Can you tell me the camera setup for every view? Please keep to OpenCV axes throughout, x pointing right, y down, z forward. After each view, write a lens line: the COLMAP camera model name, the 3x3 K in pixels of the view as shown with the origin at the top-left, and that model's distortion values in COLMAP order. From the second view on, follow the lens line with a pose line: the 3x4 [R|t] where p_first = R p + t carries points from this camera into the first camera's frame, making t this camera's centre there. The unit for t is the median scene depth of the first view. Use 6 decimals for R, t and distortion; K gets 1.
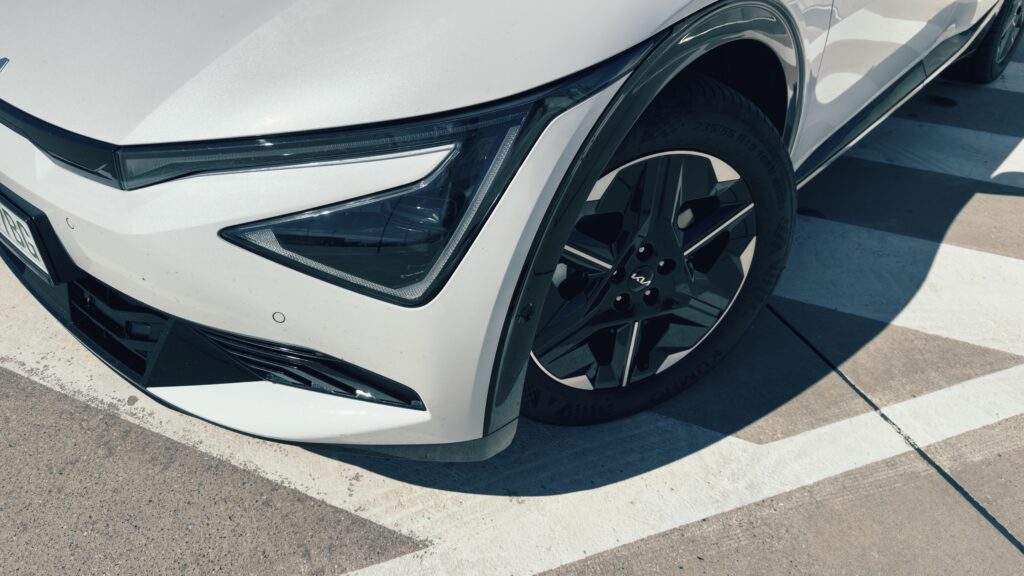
lens RADIAL K [[708.8, 0, 512.0], [0, 708.8, 288.0], [0, 0, 1]] dist [0.077081, -0.114978]
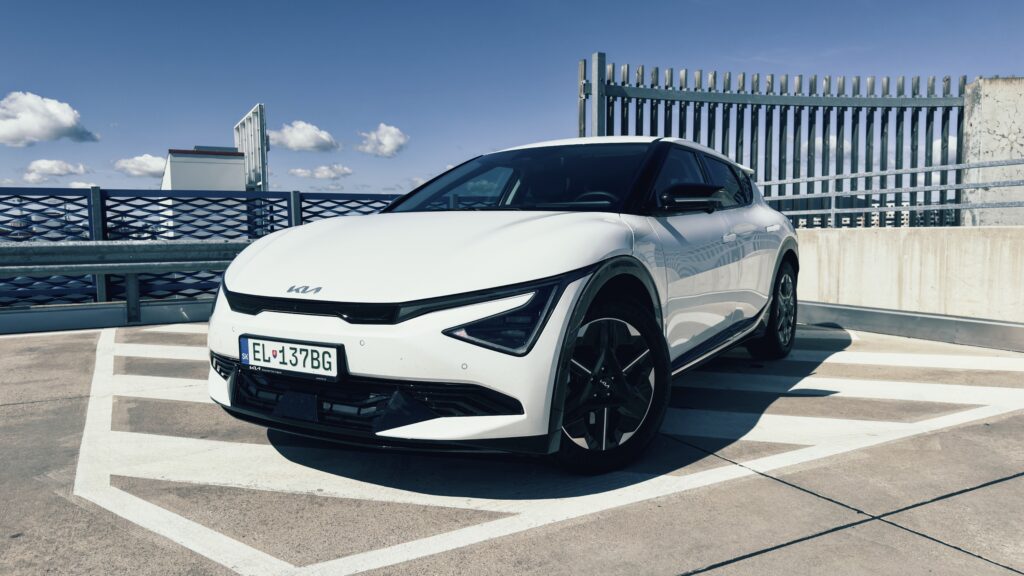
lens RADIAL K [[729.6, 0, 498.9], [0, 729.6, 283.2], [0, 0, 1]] dist [0.082895, -0.125258]
pose [[0.989852, -0.024230, 0.140025, -0.389981], [0.093388, 0.853616, -0.512463, 0.756933], [-0.107110, 0.520339, 0.847216, -0.867409]]
